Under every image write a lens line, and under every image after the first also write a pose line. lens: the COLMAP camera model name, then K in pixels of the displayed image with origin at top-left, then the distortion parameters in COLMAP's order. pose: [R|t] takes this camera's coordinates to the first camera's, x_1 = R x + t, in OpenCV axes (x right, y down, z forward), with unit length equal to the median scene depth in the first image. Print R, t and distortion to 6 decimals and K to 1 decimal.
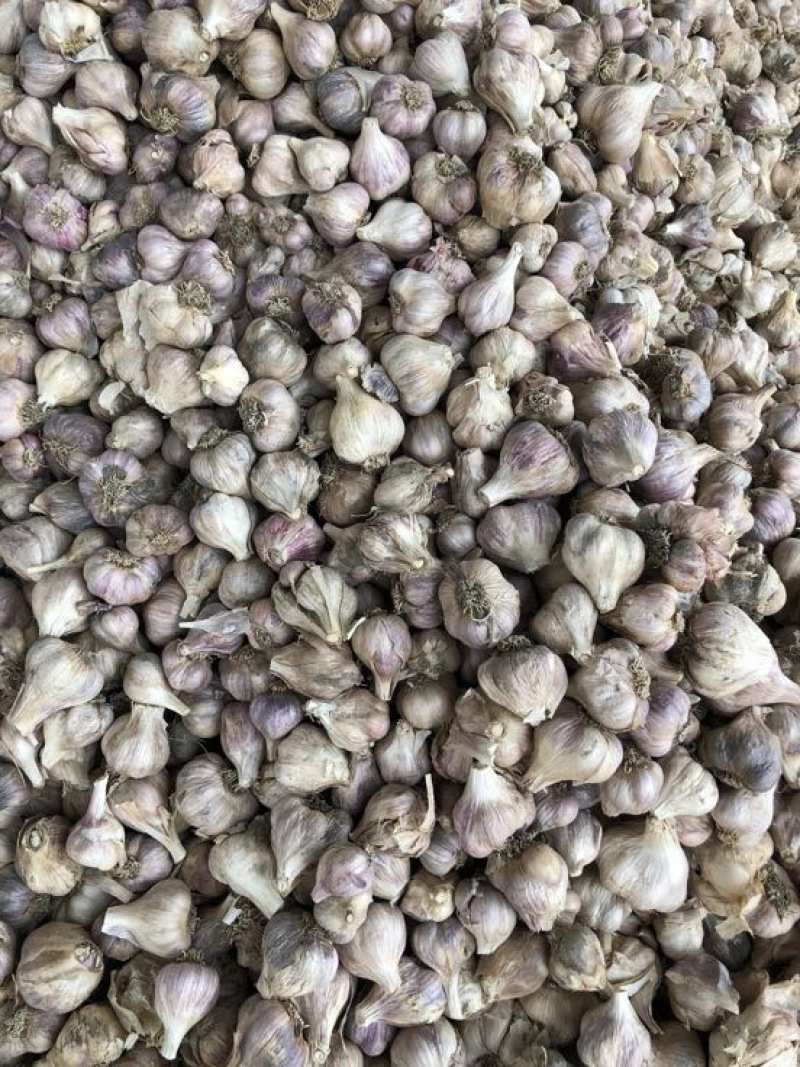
lens RADIAL K [[956.1, 0, 413.4], [0, 956.1, 512.7], [0, 0, 1]] dist [0.068636, -0.139391]
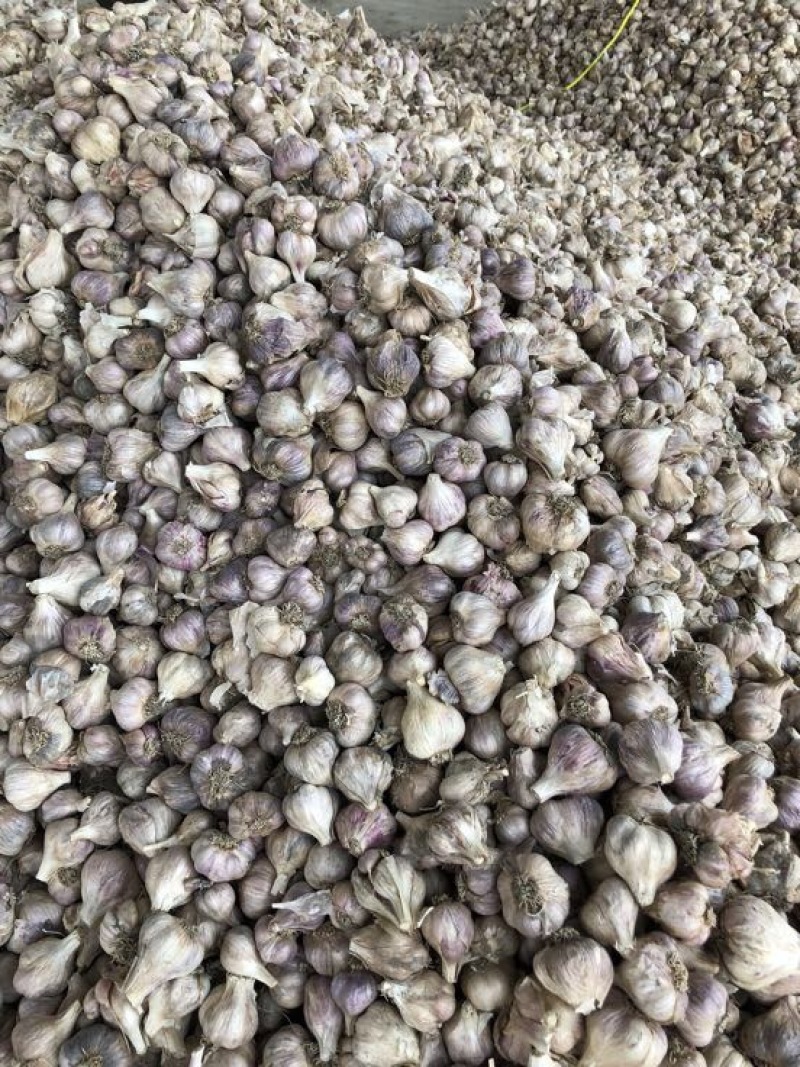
lens RADIAL K [[896.8, 0, 400.0], [0, 896.8, 533.5], [0, 0, 1]] dist [0.005133, -0.016711]
pose [[0.996696, -0.017157, -0.079383, 0.002426], [-0.001297, 0.973943, -0.226788, -0.067712], [0.081206, 0.226142, 0.970704, -0.122417]]
